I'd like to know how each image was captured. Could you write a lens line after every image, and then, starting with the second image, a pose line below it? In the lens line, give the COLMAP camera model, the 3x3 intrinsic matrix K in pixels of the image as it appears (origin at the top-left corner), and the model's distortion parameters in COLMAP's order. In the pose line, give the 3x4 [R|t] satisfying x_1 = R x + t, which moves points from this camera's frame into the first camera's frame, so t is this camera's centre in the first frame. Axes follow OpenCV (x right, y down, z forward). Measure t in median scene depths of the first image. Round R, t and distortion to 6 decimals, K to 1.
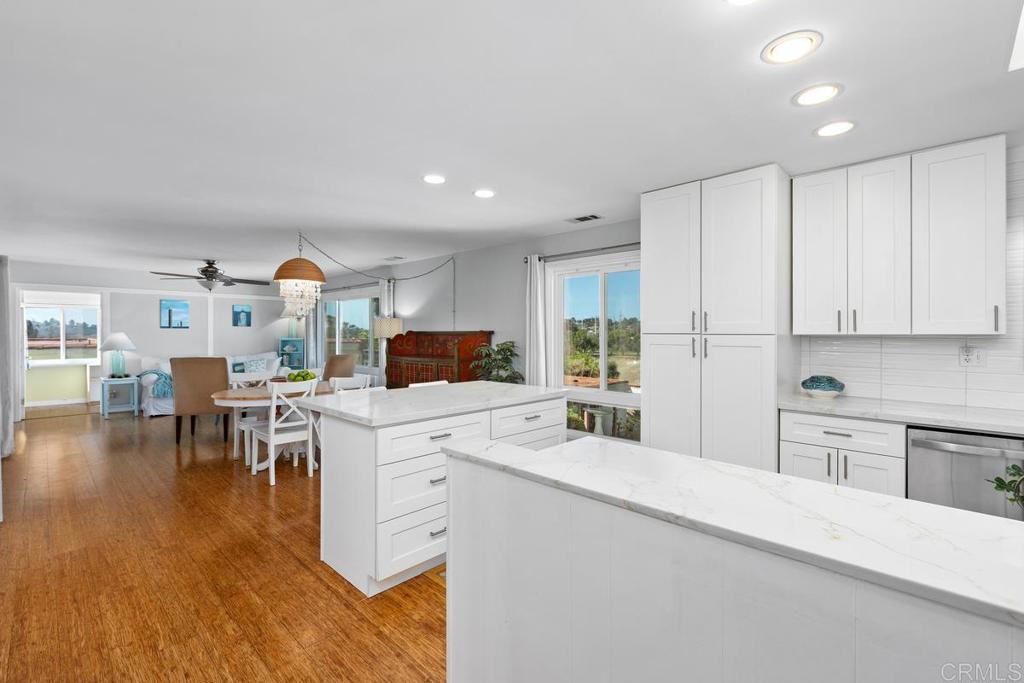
lens RADIAL K [[456.3, 0, 512.0], [0, 456.3, 333.5], [0, 0, 1]] dist [0.000441, 0.000218]
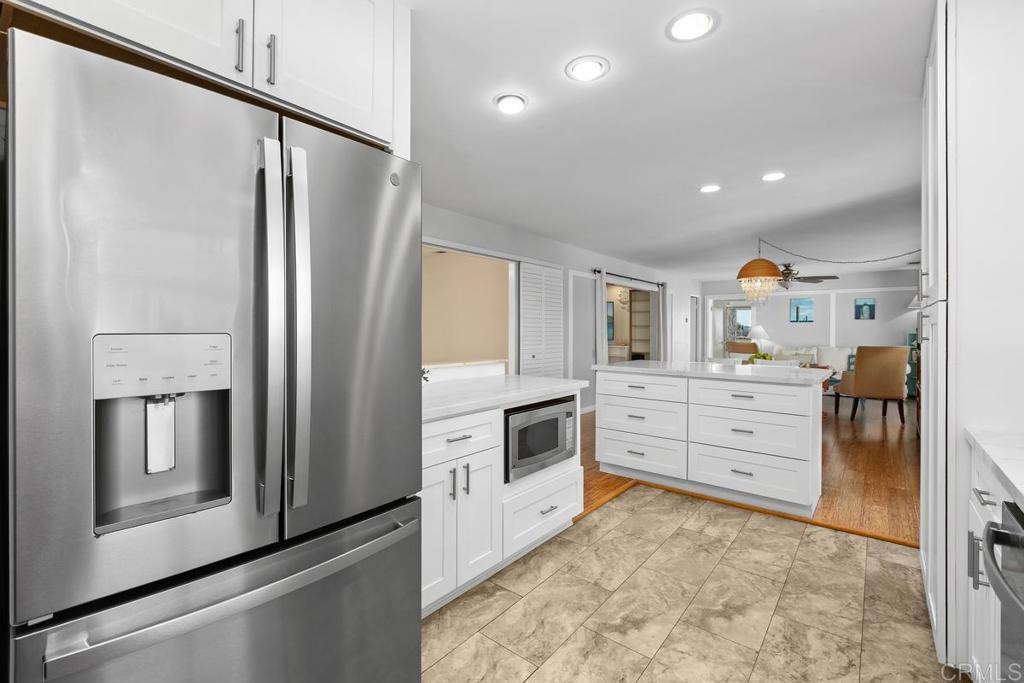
lens RADIAL K [[456.3, 0, 512.2], [0, 456.3, 336.0], [0, 0, 1]] dist [0.000441, 0.000218]
pose [[0.085429, 0.012696, -0.996263, 0.383850], [-0.006408, 0.999905, 0.012192, 0.014955], [0.996324, 0.005342, 0.085502, 0.147415]]
